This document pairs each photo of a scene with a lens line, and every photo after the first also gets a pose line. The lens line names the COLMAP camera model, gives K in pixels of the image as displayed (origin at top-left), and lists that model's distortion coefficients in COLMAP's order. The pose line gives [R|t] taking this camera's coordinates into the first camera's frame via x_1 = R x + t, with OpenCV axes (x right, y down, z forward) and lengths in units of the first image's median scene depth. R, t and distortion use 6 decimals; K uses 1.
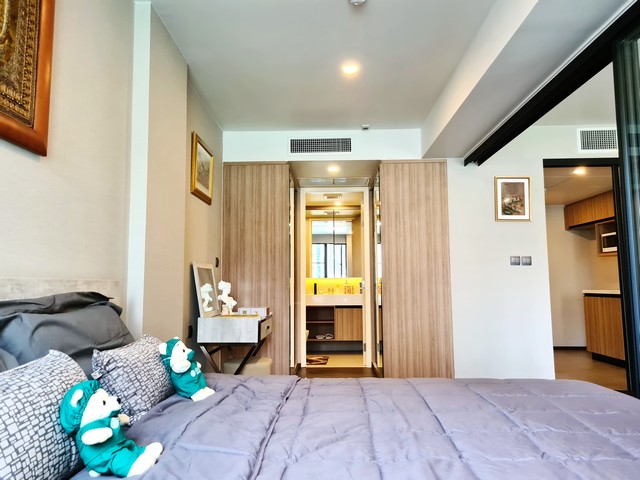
lens RADIAL K [[478.9, 0, 318.1], [0, 478.9, 238.4], [0, 0, 1]] dist [0.049084, -0.038550]
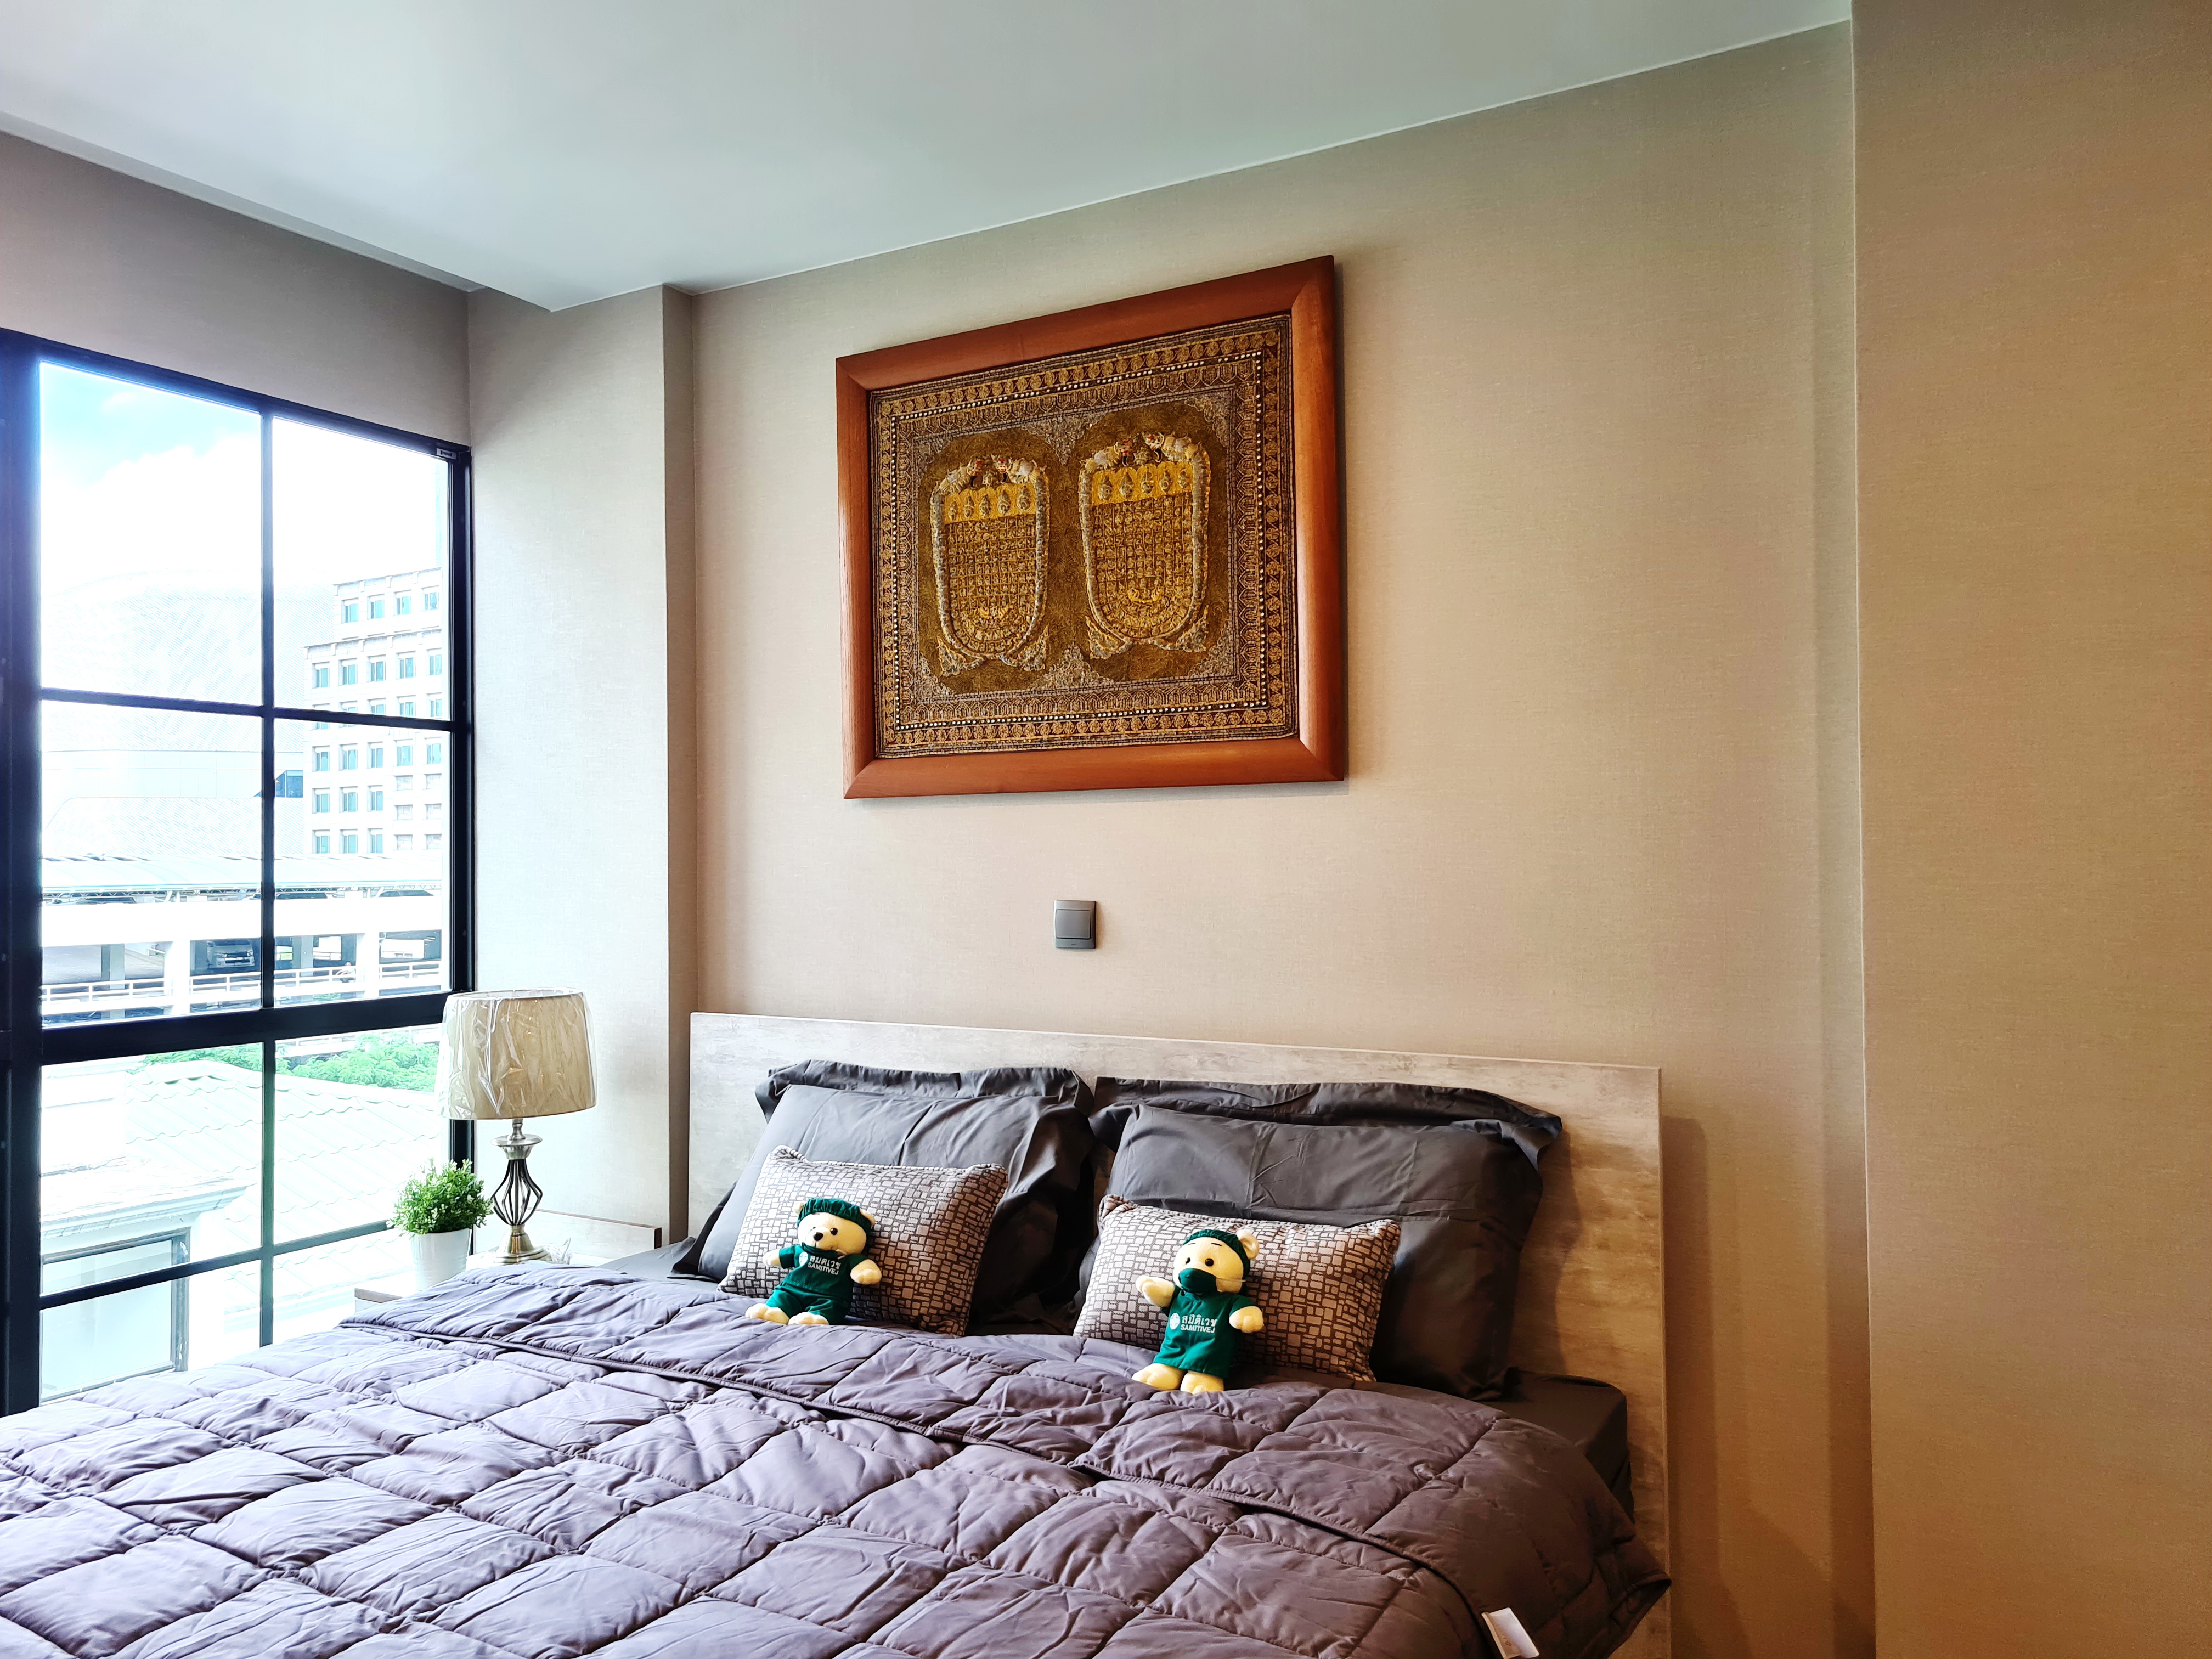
lens RADIAL K [[1655.3, 0, 1090.7], [0, 1655.3, 831.5], [0, 0, 1]] dist [0.049084, -0.038550]
pose [[-0.488898, -0.006098, -0.872320, 0.350701], [0.096936, 0.993403, -0.061273, -0.017905], [0.866938, -0.114515, -0.485082, 0.583775]]
